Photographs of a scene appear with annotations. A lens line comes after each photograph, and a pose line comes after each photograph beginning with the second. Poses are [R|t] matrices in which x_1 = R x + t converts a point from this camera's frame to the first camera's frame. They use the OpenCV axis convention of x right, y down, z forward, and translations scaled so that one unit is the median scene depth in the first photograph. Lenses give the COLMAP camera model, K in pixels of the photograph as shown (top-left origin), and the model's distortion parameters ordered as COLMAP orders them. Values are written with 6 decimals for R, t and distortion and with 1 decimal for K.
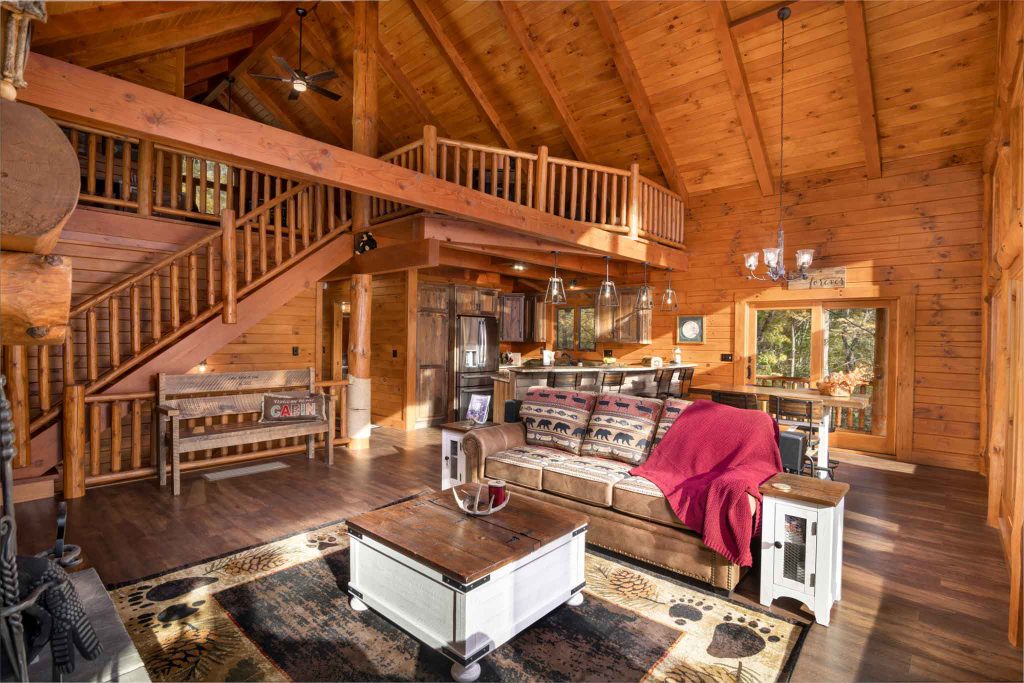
lens RADIAL K [[497.6, 0, 512.0], [0, 497.6, 341.5], [0, 0, 1]] dist [0.001502, -0.017828]
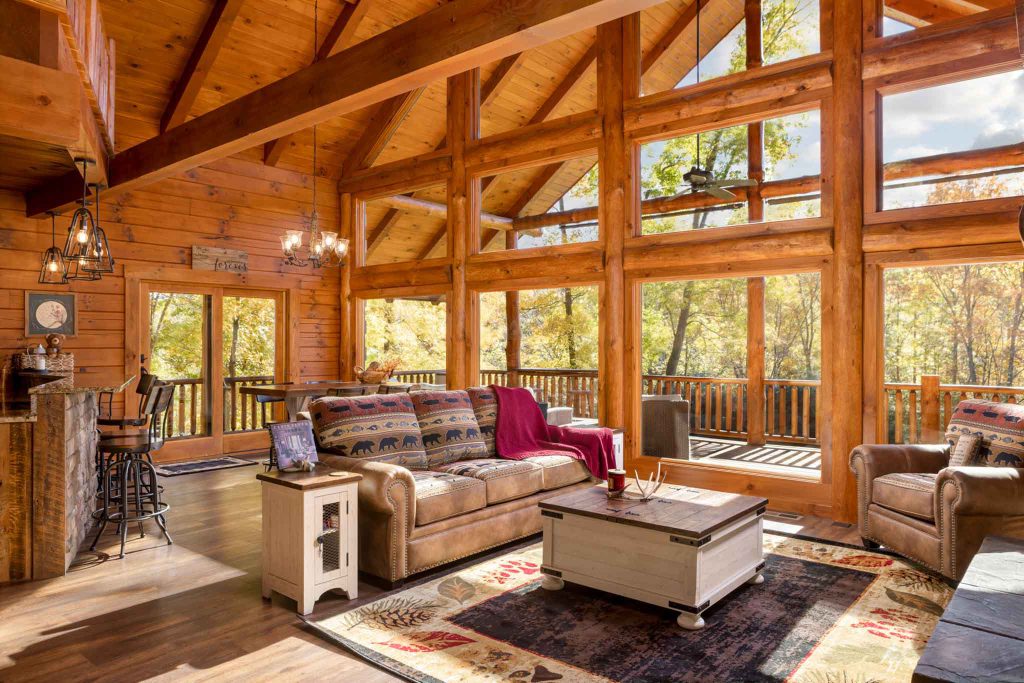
lens RADIAL K [[690.0, 0, 512.0], [0, 690.0, 341.5], [0, 0, 1]] dist [-0.012284, -0.000677]
pose [[-0.031794, -0.013112, 0.999408, -0.616530], [0.005973, 0.999894, 0.013308, 0.001116], [-0.999477, 0.006393, -0.031712, 0.550962]]
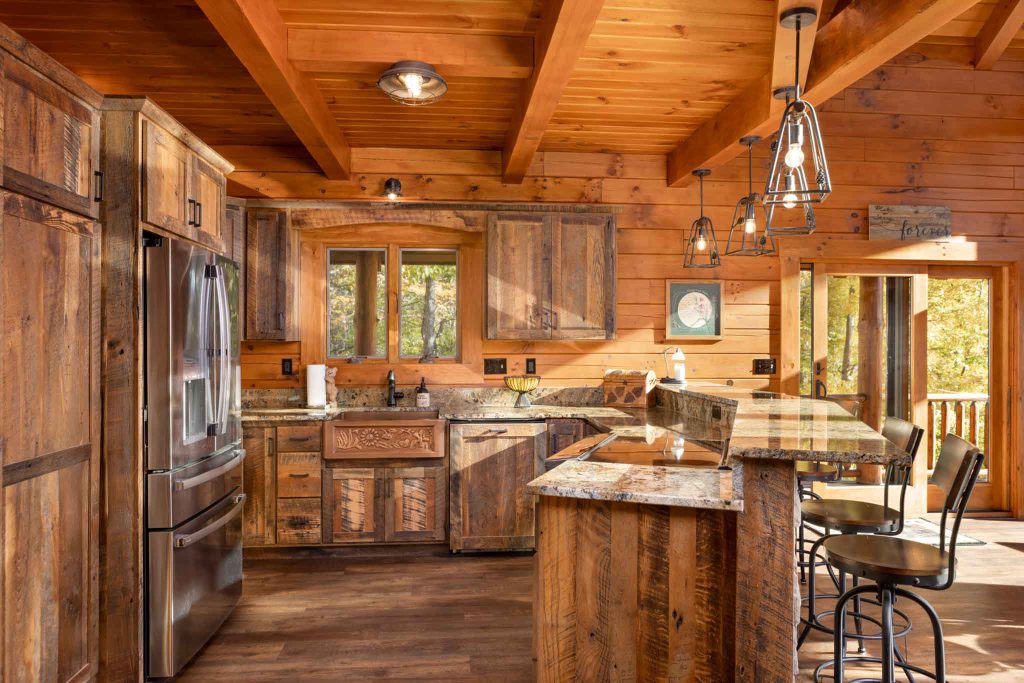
lens RADIAL K [[690.0, 0, 512.0], [0, 690.0, 341.5], [0, 0, 1]] dist [-0.012284, -0.000677]
pose [[0.684525, -0.012368, 0.728884, -0.291372], [0.010215, 0.999921, 0.007373, -0.001116], [-0.728918, 0.002399, 0.684597, 0.816764]]
